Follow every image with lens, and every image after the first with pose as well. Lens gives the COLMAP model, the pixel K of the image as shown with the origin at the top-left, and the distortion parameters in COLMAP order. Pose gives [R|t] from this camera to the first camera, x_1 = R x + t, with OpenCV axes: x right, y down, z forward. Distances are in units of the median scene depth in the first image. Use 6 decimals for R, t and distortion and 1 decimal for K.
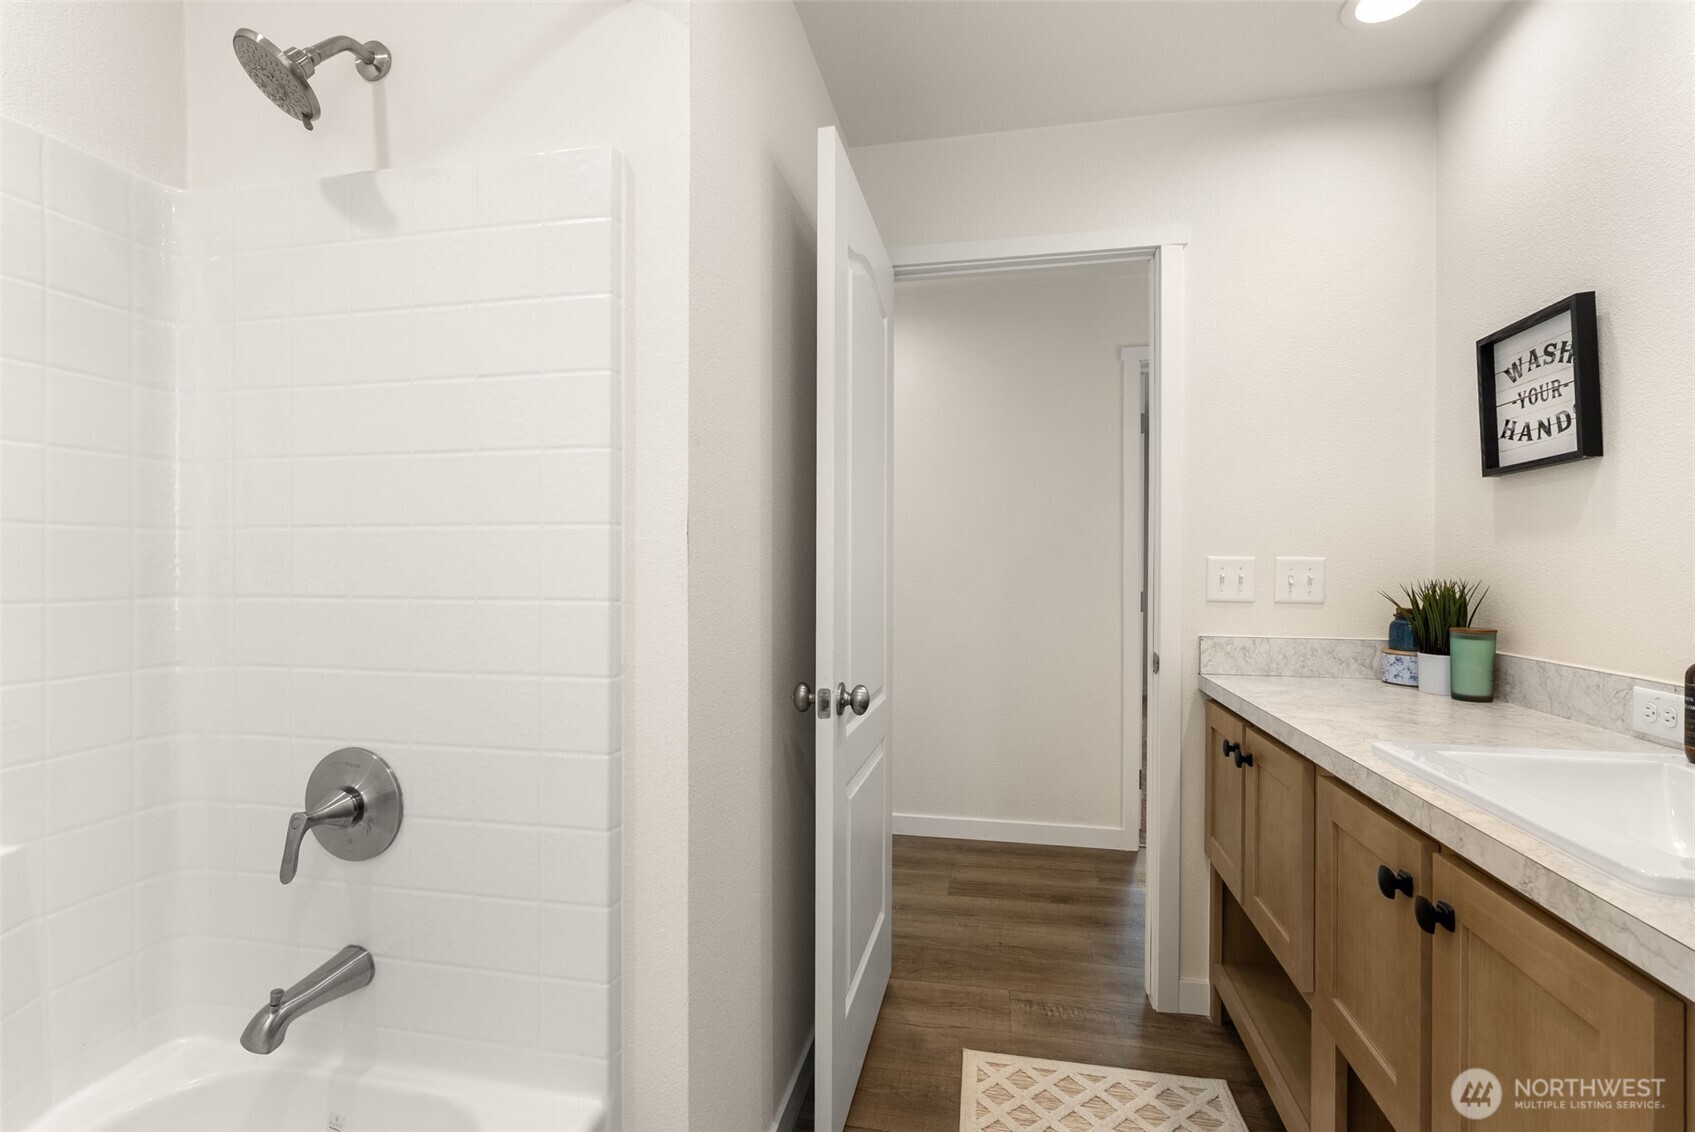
lens RADIAL K [[774.9, 0, 844.1], [0, 774.9, 565.2], [0, 0, 1]] dist [0.011491, -0.000471]
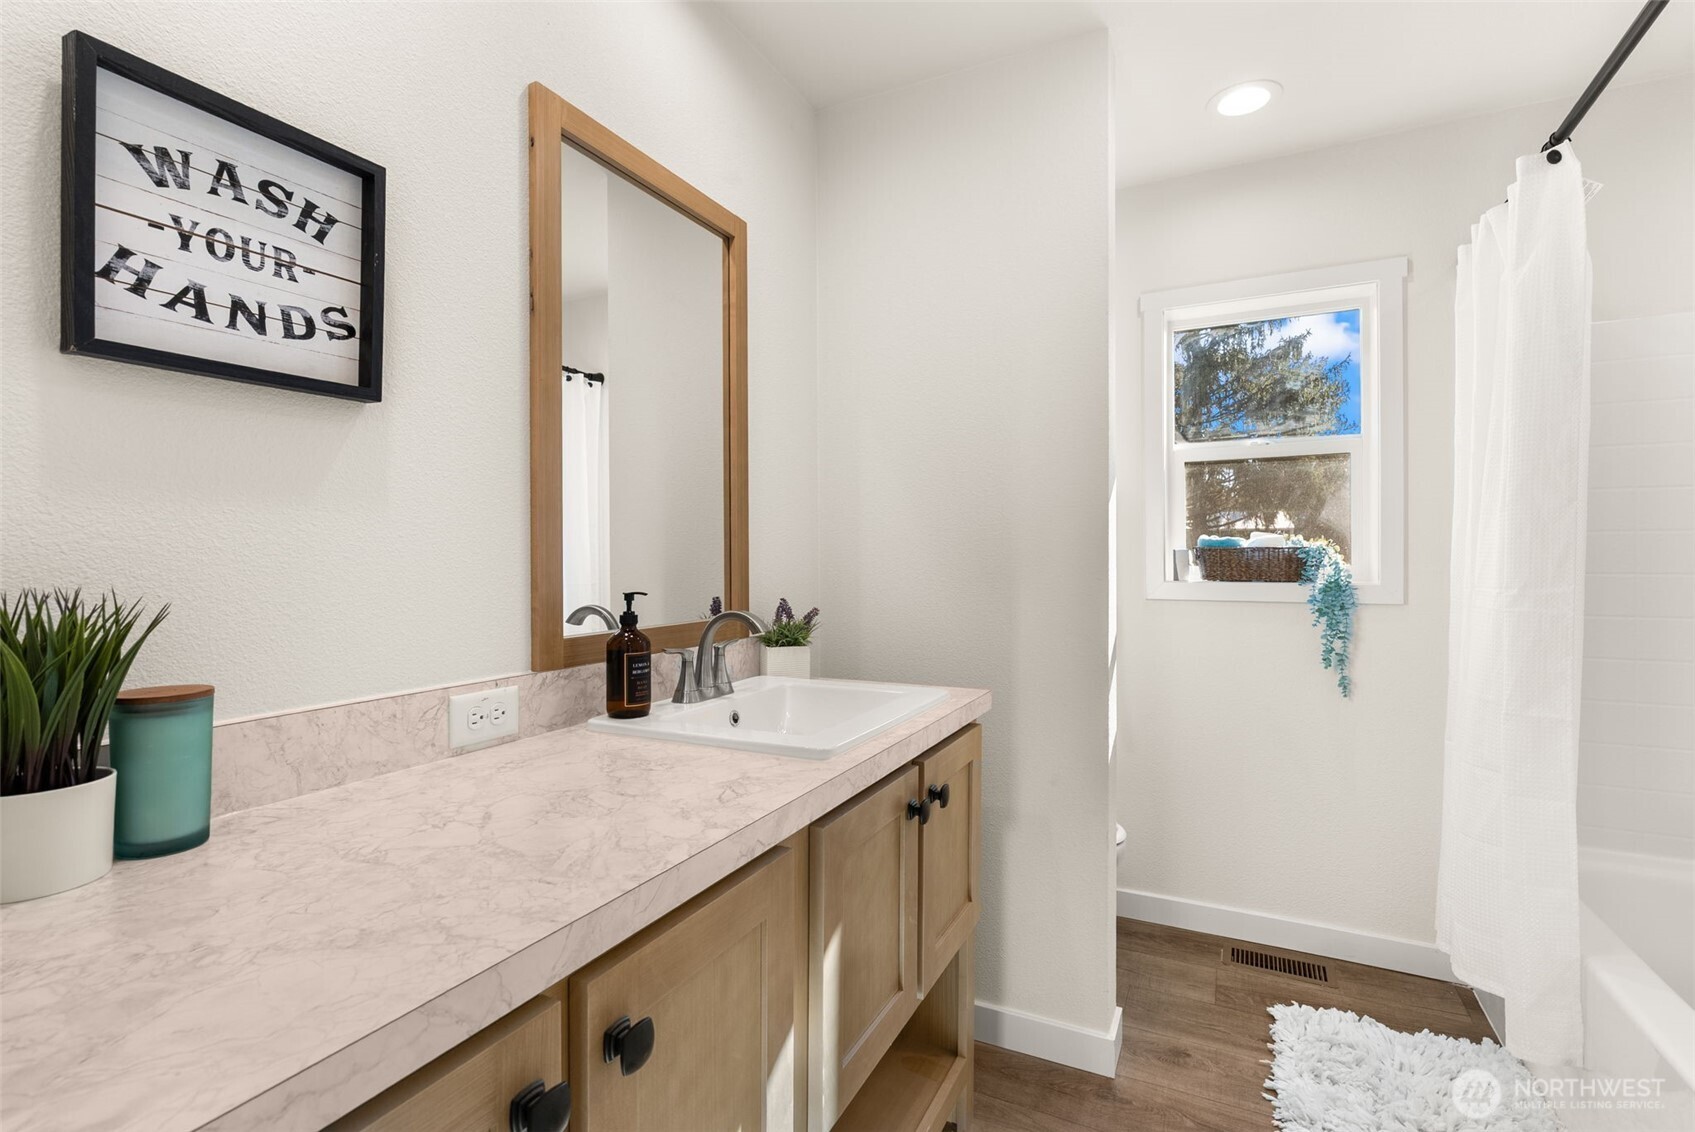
lens RADIAL K [[774.9, 0, 859.7], [0, 774.9, 556.9], [0, 0, 1]] dist [0.011491, -0.000471]
pose [[-0.967459, 0.000609, 0.253027, 0.319043], [0.001152, 0.999997, 0.001999, 0.002192], [-0.253025, 0.002225, -0.967457, 1.463963]]
